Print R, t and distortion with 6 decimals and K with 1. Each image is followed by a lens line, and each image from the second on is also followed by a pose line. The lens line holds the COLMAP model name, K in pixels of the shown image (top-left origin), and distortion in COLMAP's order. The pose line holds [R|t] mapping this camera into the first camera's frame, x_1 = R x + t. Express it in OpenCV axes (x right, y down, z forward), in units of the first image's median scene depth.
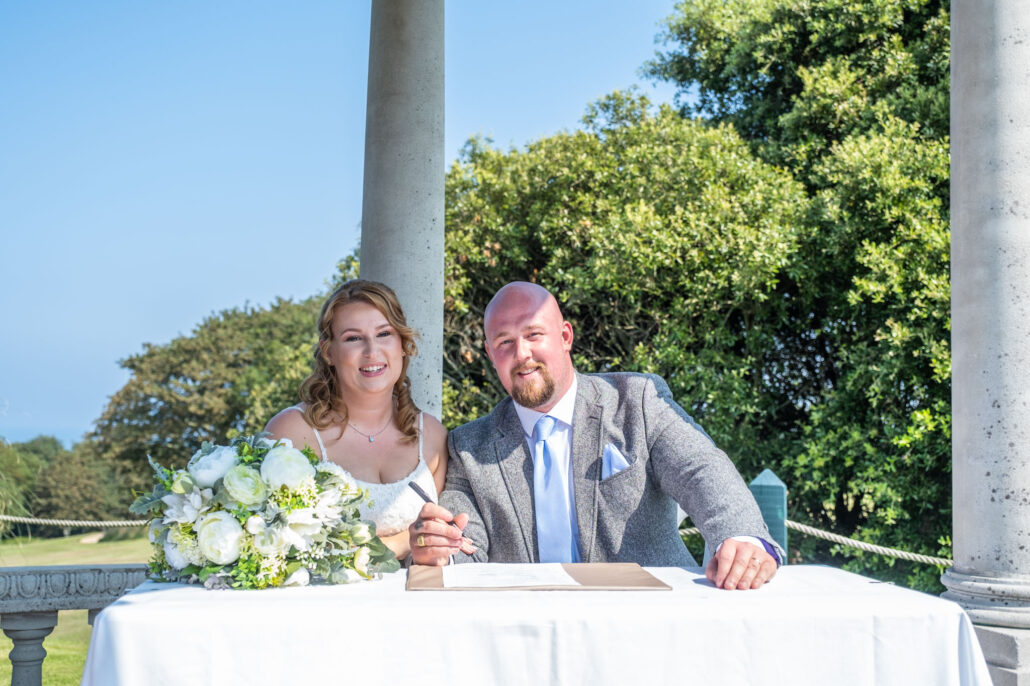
lens RADIAL K [[1140.8, 0, 511.7], [0, 1140.8, 346.6], [0, 0, 1]] dist [0.020104, 0.000000]
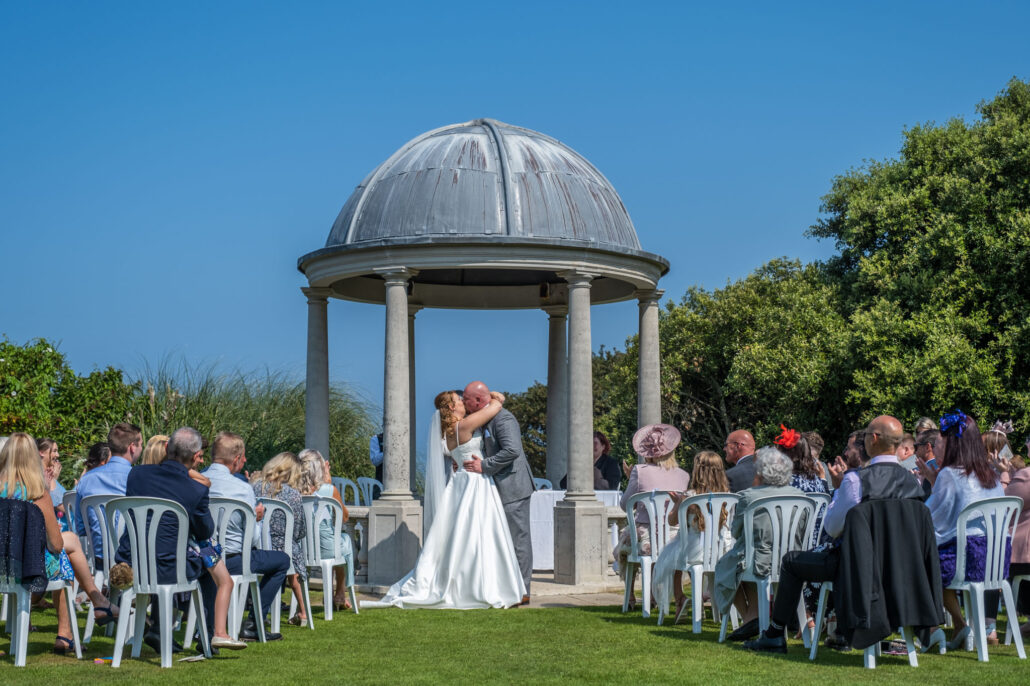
lens RADIAL K [[1496.2, 0, 518.2], [0, 1496.2, 334.8], [0, 0, 1]] dist [0.046971, 0.000000]
pose [[0.954682, -0.035375, -0.295517, 0.372795], [0.027432, 0.999143, -0.030983, -0.063909], [0.296360, 0.021472, 0.954835, -1.128899]]
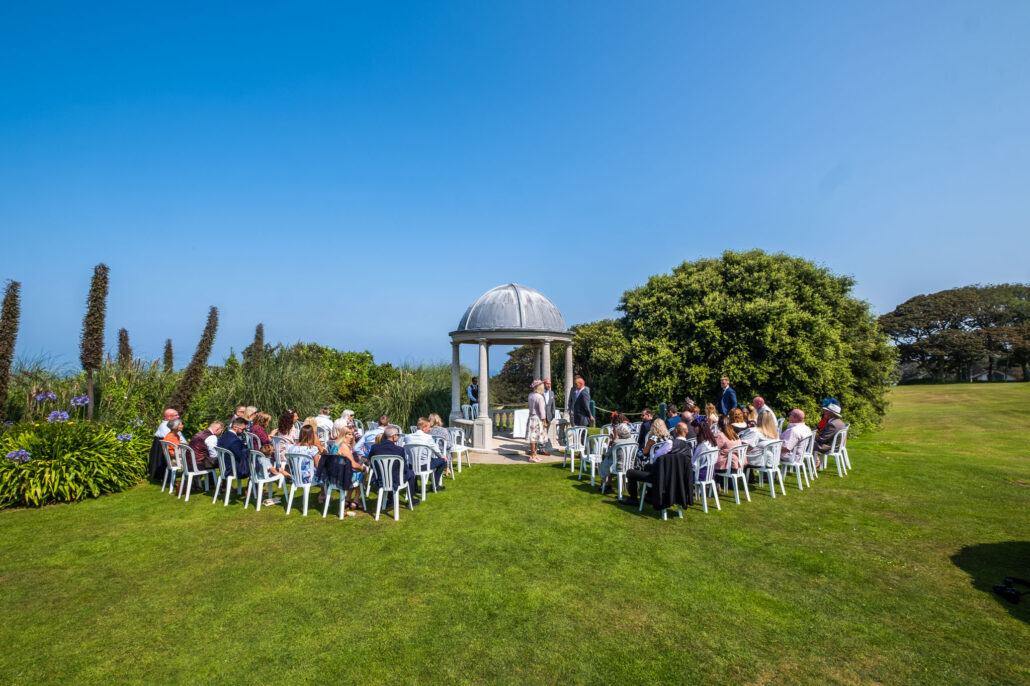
lens RADIAL K [[446.0, 0, 517.5], [0, 446.0, 343.0], [0, 0, 1]] dist [0.006679, -0.001803]
pose [[0.954113, -0.024932, -0.298407, 0.310368], [0.029755, 0.999490, 0.011631, -0.157222], [0.297964, -0.019977, 0.954368, -0.970845]]
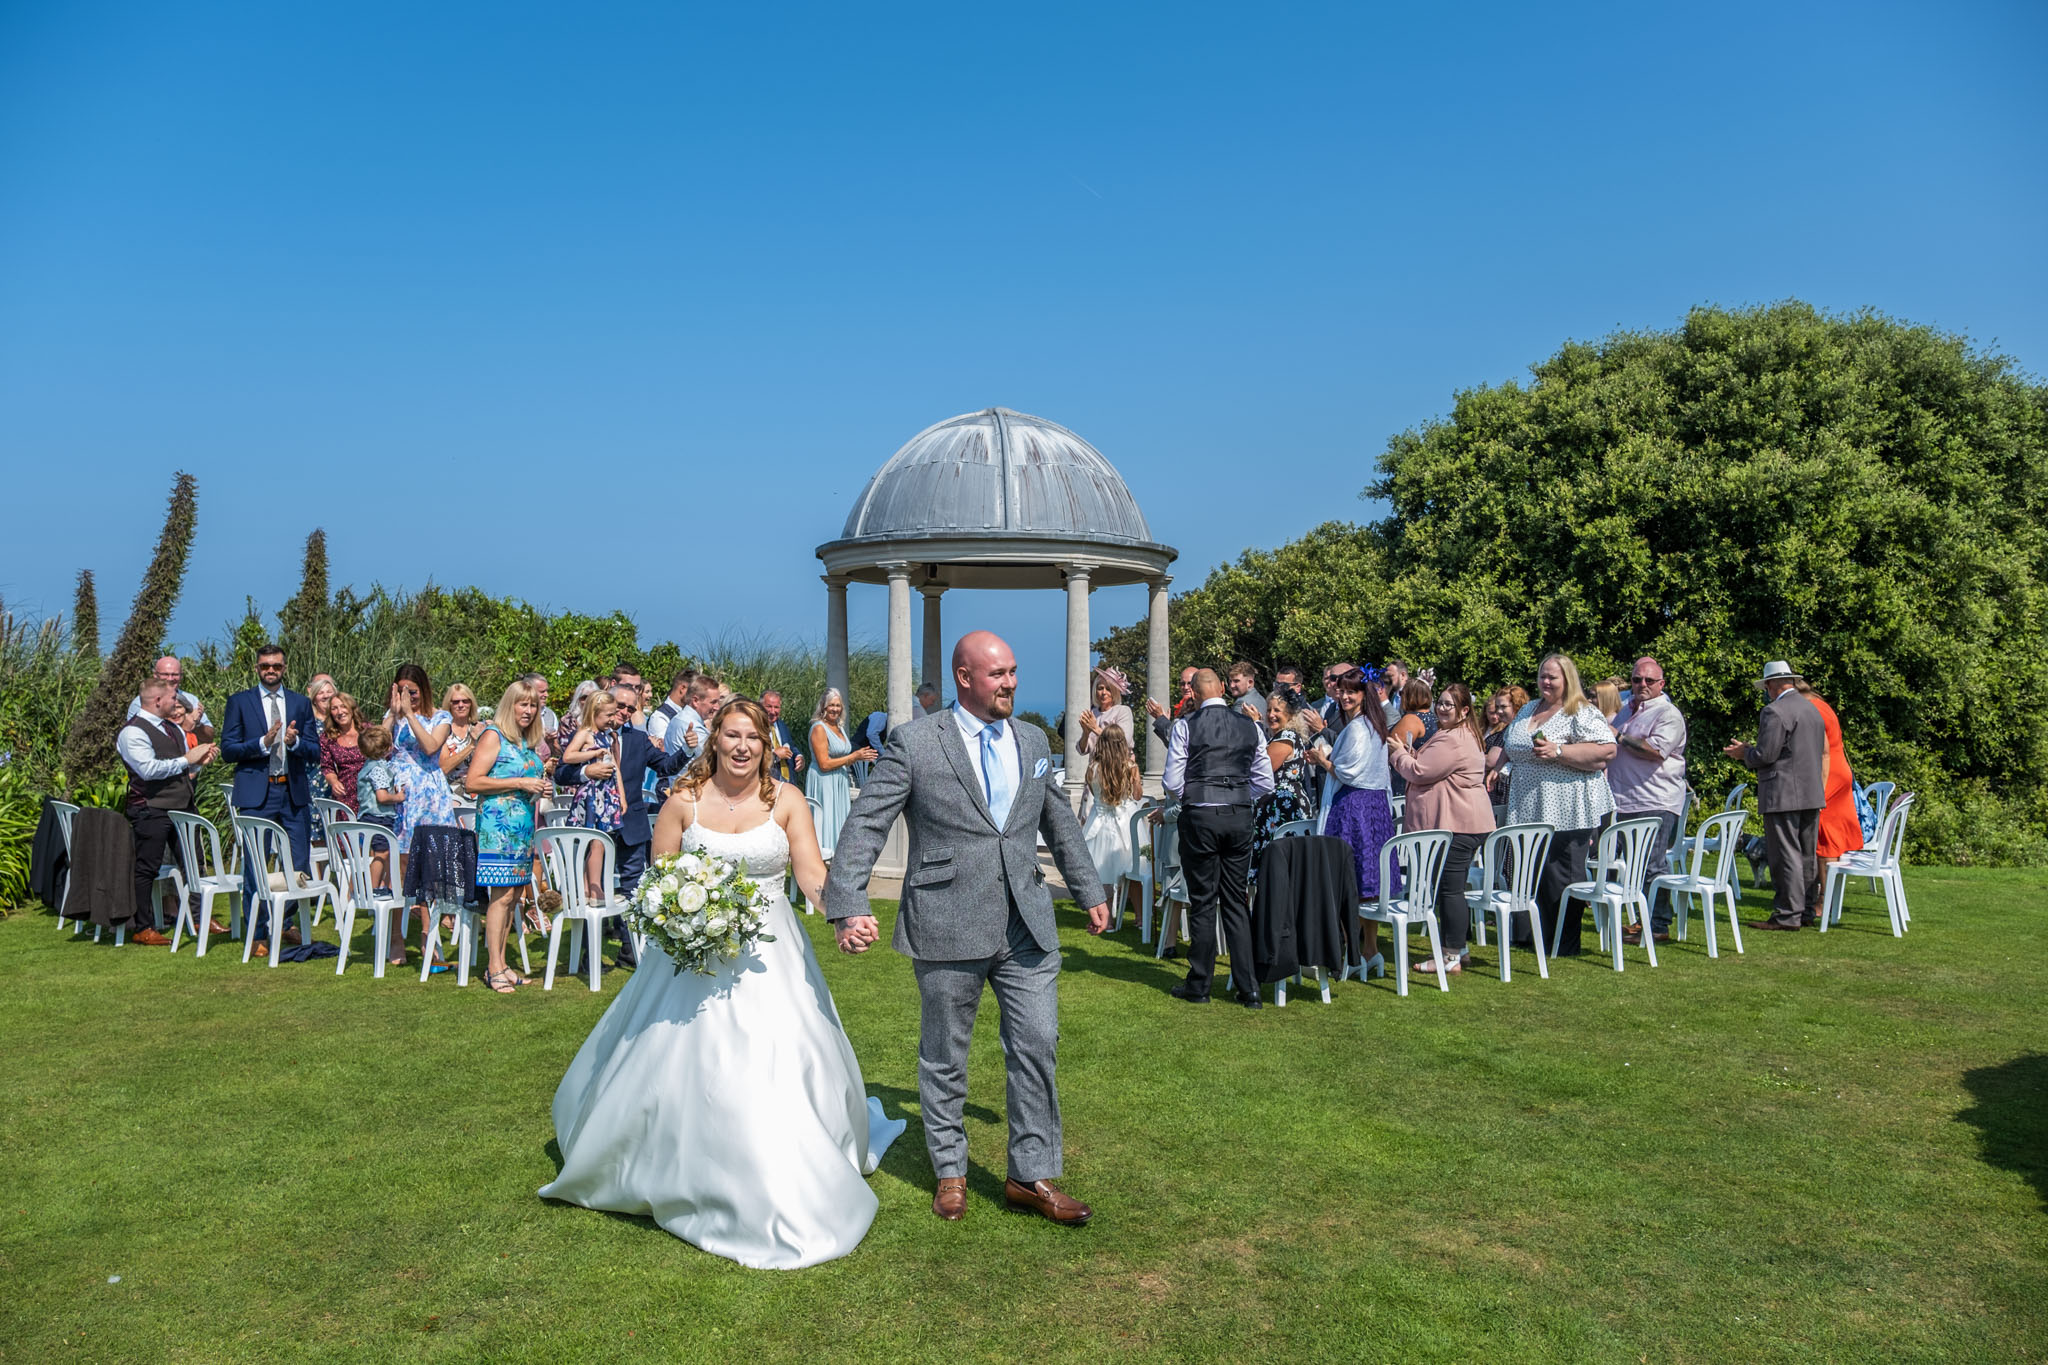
lens RADIAL K [[1394.1, 0, 1024.9], [0, 1394.1, 665.1], [0, 0, 1]] dist [-0.023372, 0.011569]
pose [[0.924503, -0.013642, -0.380930, 0.459356], [0.031102, 0.998727, 0.039716, -0.114980], [0.379903, -0.048565, 0.923751, -1.036469]]
